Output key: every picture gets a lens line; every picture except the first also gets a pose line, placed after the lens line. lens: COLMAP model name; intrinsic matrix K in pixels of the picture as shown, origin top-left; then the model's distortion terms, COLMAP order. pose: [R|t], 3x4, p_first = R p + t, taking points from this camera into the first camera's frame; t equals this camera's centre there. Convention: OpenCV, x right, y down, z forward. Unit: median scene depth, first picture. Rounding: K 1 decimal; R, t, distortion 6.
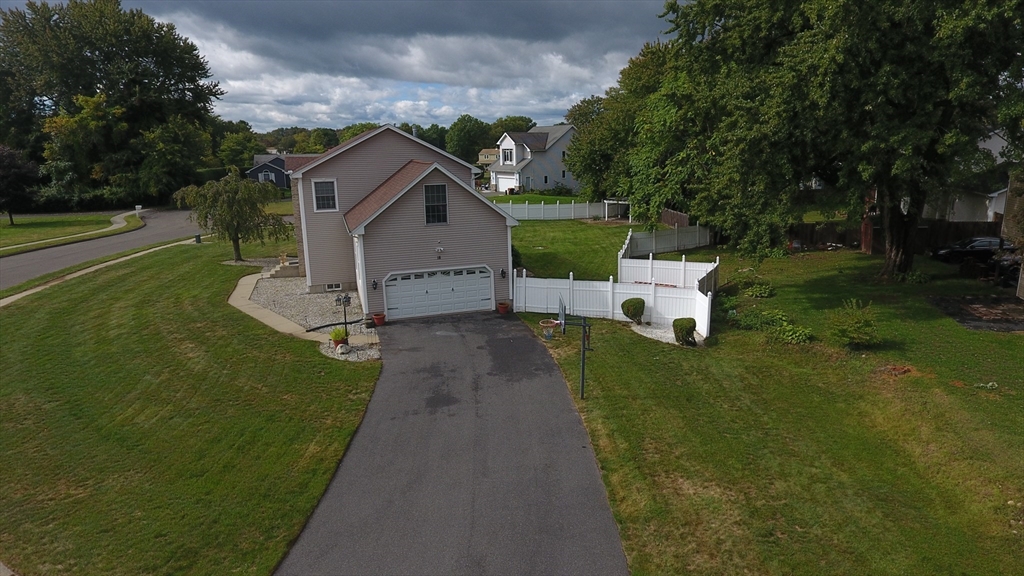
lens RADIAL K [[595.9, 0, 514.5], [0, 595.9, 287.0], [0, 0, 1]] dist [-0.005081, 0.001127]
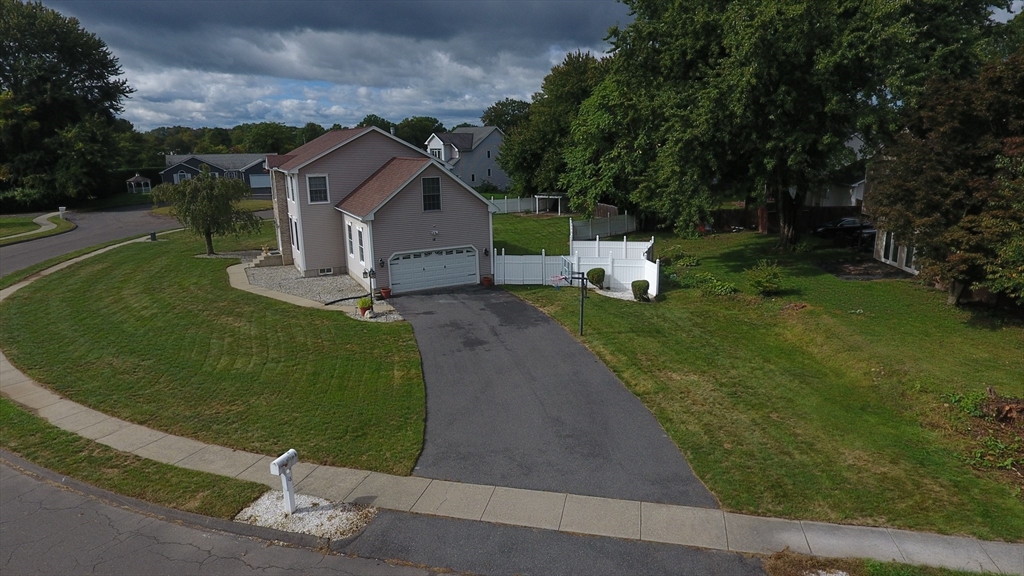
lens RADIAL K [[595.9, 0, 510.8], [0, 595.9, 288.6], [0, 0, 1]] dist [-0.005081, 0.001127]
pose [[0.987928, -0.035213, 0.150856, -0.165903], [0.034964, 0.999379, 0.004307, 0.050530], [-0.150914, 0.001020, 0.988546, -0.200172]]
